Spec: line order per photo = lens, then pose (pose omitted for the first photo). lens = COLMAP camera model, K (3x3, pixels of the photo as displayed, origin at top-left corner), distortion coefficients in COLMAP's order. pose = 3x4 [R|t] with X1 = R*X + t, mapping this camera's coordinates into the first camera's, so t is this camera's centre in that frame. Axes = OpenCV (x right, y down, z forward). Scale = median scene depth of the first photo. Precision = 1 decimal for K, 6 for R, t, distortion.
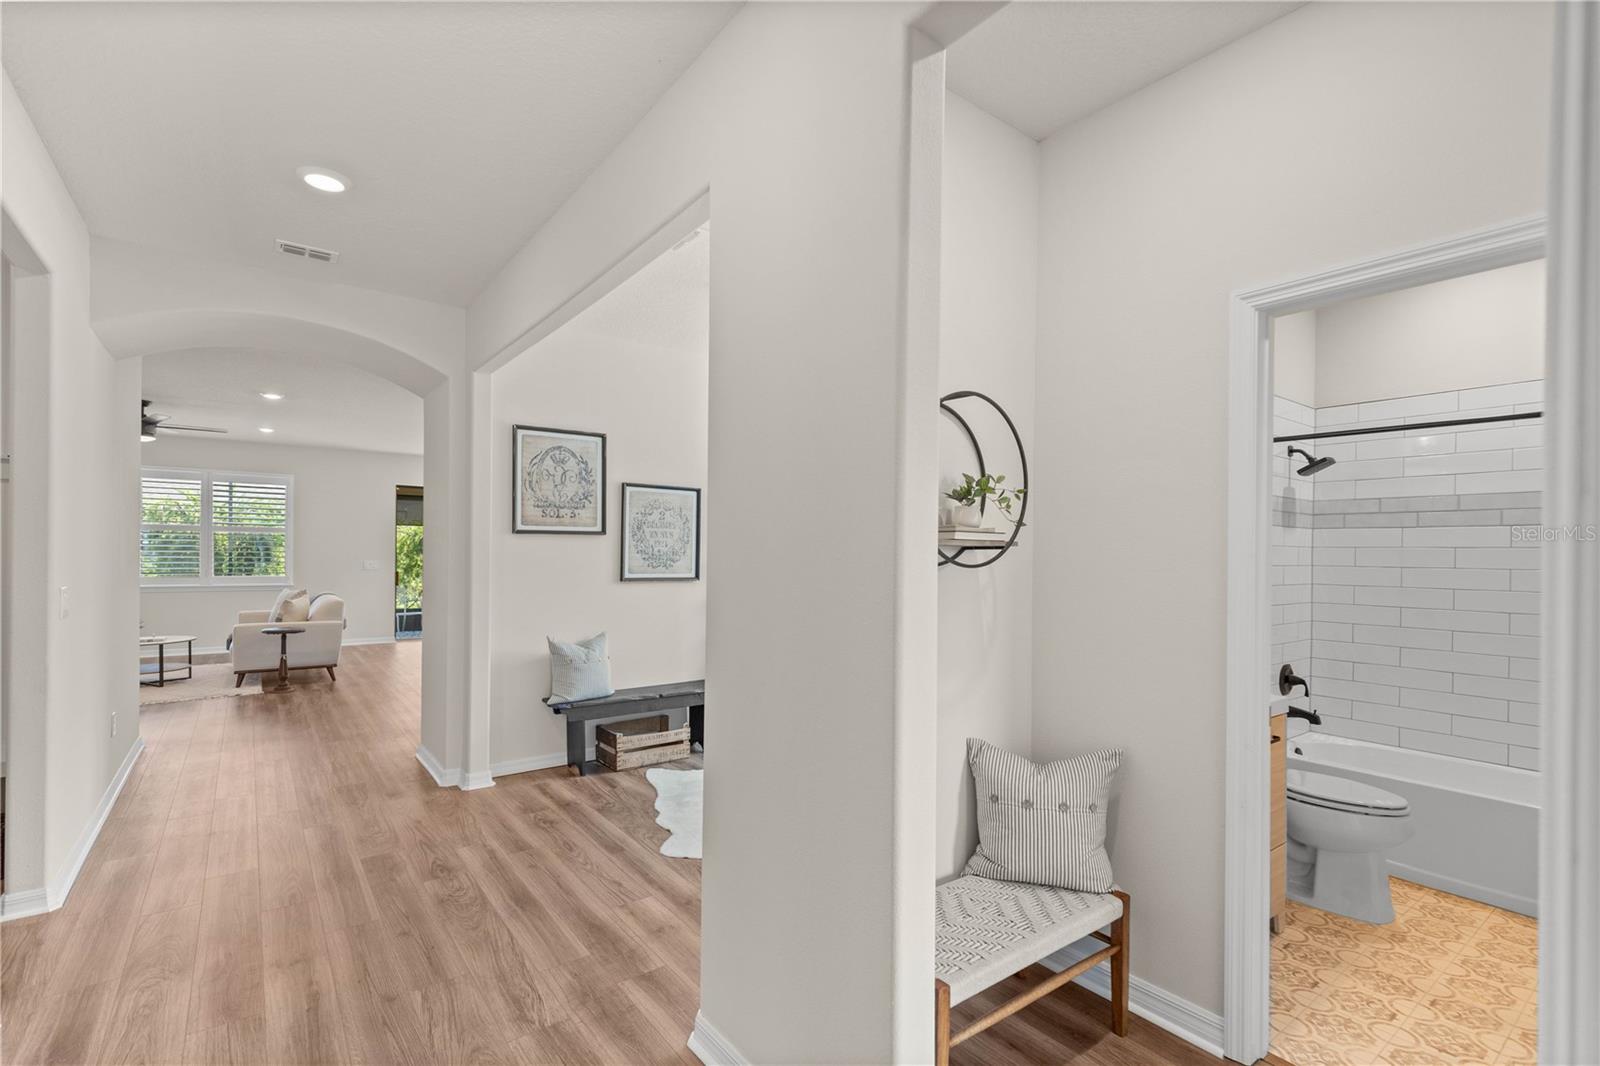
lens RADIAL K [[721.0, 0, 801.8], [0, 721.0, 549.5], [0, 0, 1]] dist [0.008888, -0.002958]
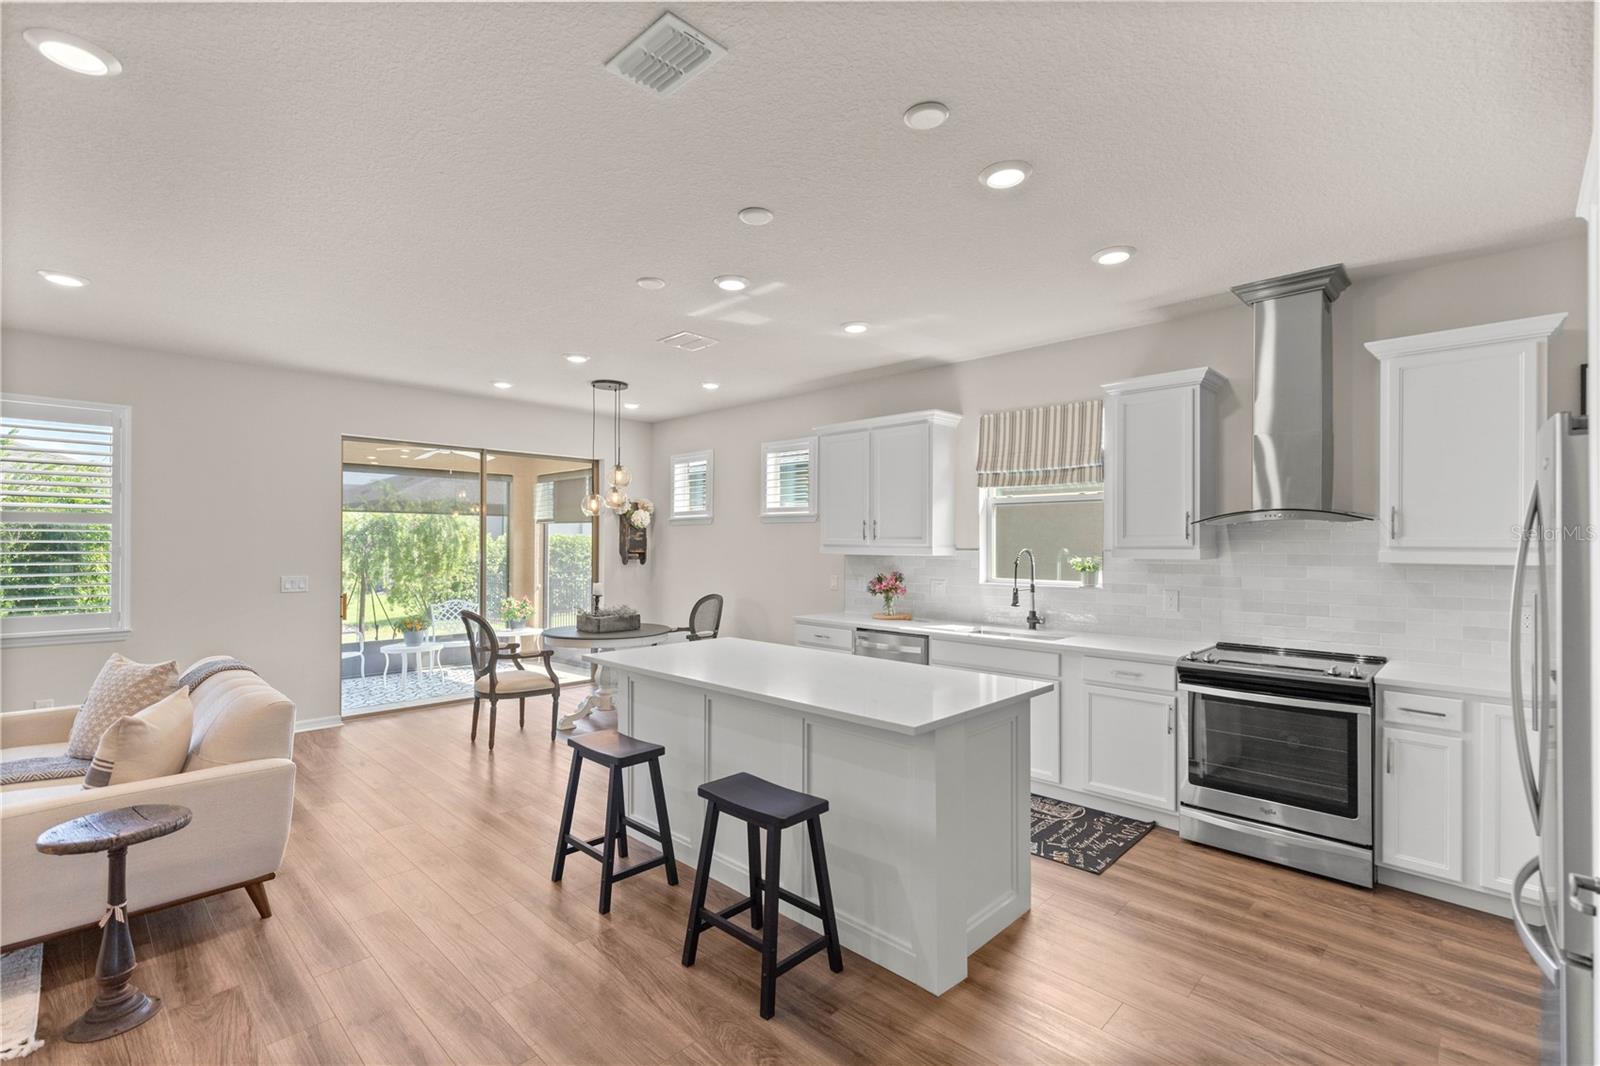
lens RADIAL K [[721.0, 0, 797.9], [0, 721.0, 536.9], [0, 0, 1]] dist [0.008888, -0.002958]
pose [[0.989601, -0.008287, 0.143599, -0.428970], [0.008128, 0.999966, 0.001693, -0.013080], [-0.143609, -0.000508, 0.989634, 0.593053]]
